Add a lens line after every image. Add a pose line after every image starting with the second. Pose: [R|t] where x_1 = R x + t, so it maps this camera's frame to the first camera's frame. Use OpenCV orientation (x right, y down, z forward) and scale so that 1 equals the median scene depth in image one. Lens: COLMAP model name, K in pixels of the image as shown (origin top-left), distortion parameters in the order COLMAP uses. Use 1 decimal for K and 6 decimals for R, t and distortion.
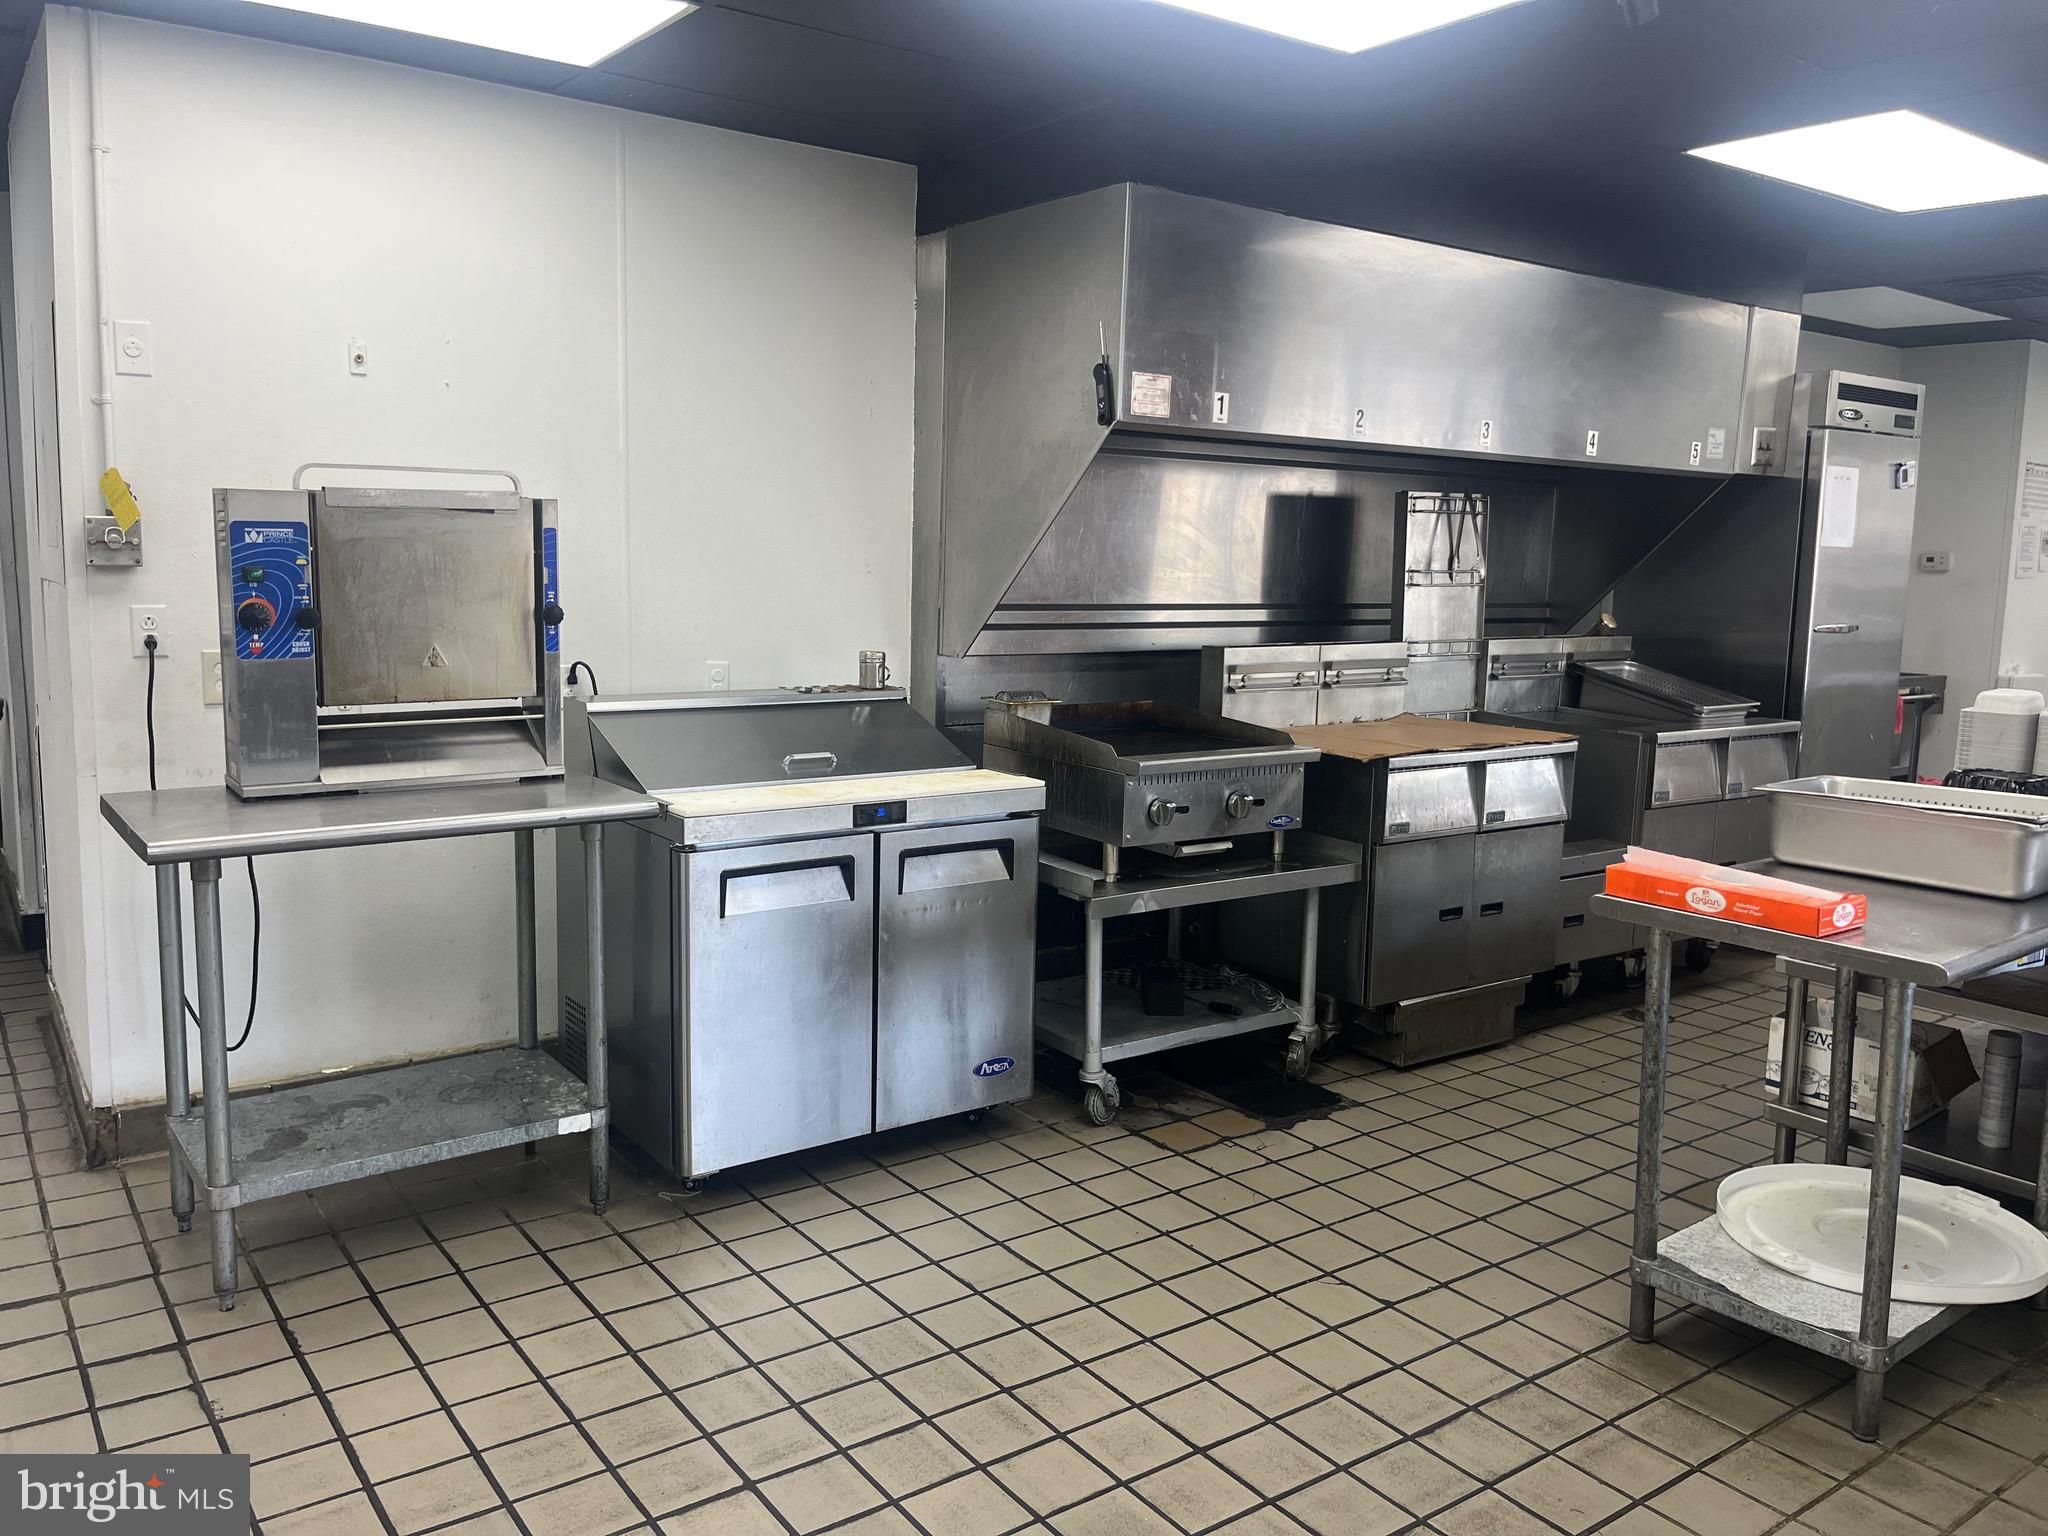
lens RADIAL K [[1560.3, 0, 1032.8], [0, 1560.3, 747.0], [0, 0, 1]] dist [0.054470, -0.066805]
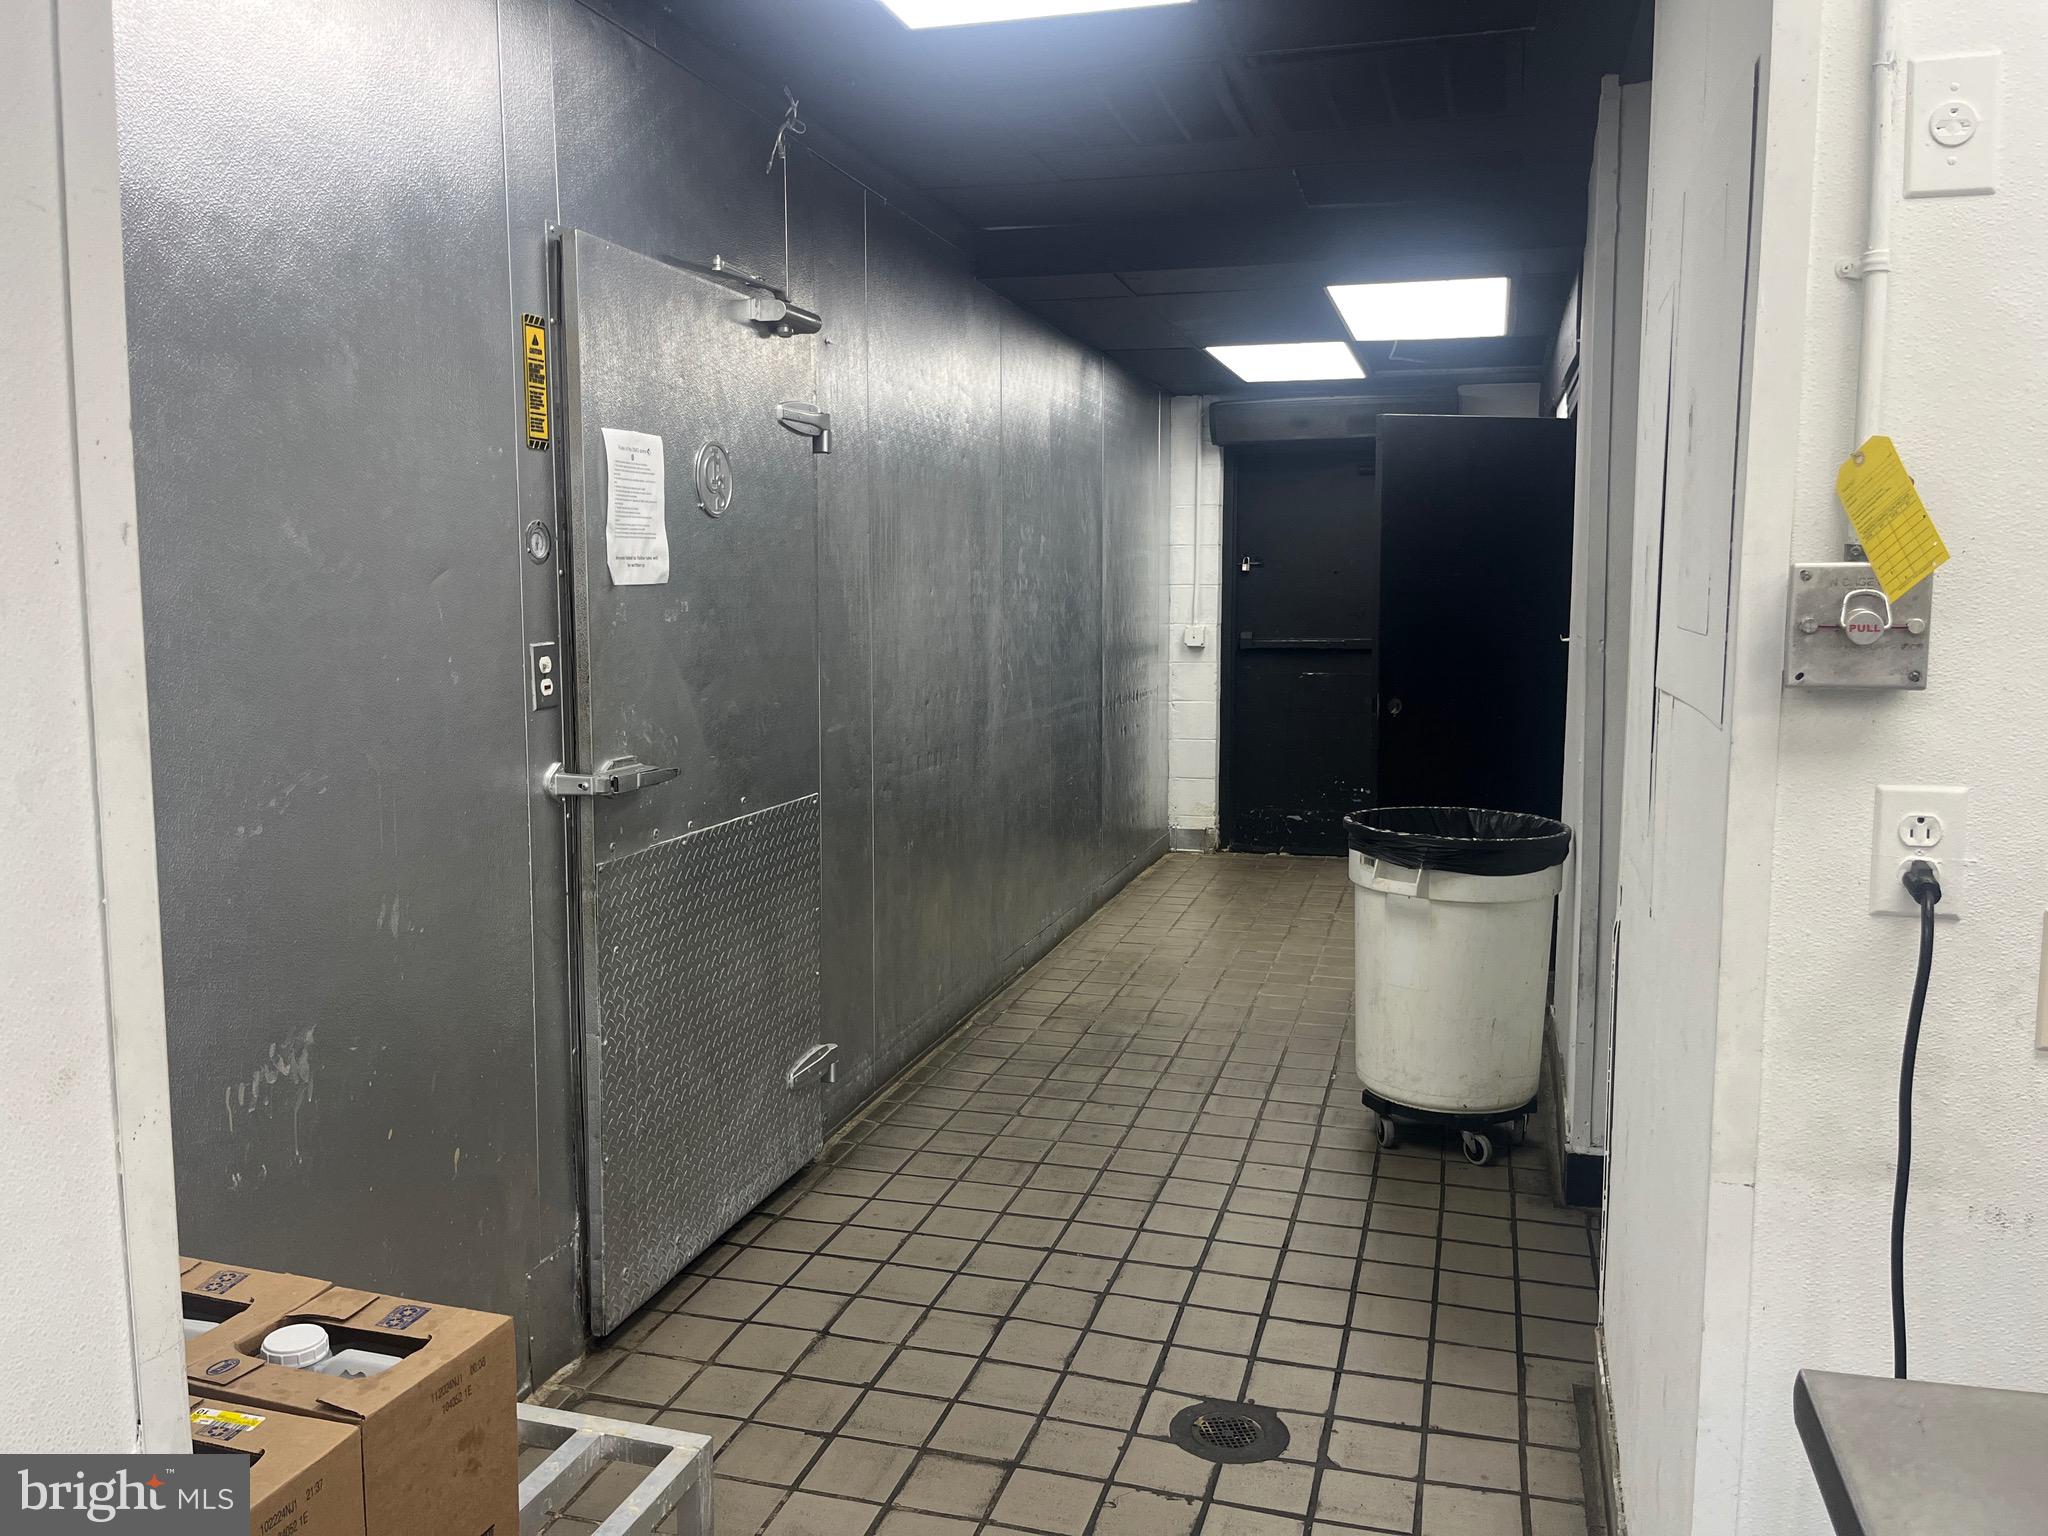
lens RADIAL K [[1560.3, 0, 1025.4], [0, 1560.3, 755.5], [0, 0, 1]] dist [0.054470, -0.066805]
pose [[0.611715, 0.064149, -0.788473, -0.395856], [-0.080849, 0.996557, 0.018354, -0.088044], [0.786936, 0.052520, 0.614796, 0.593743]]
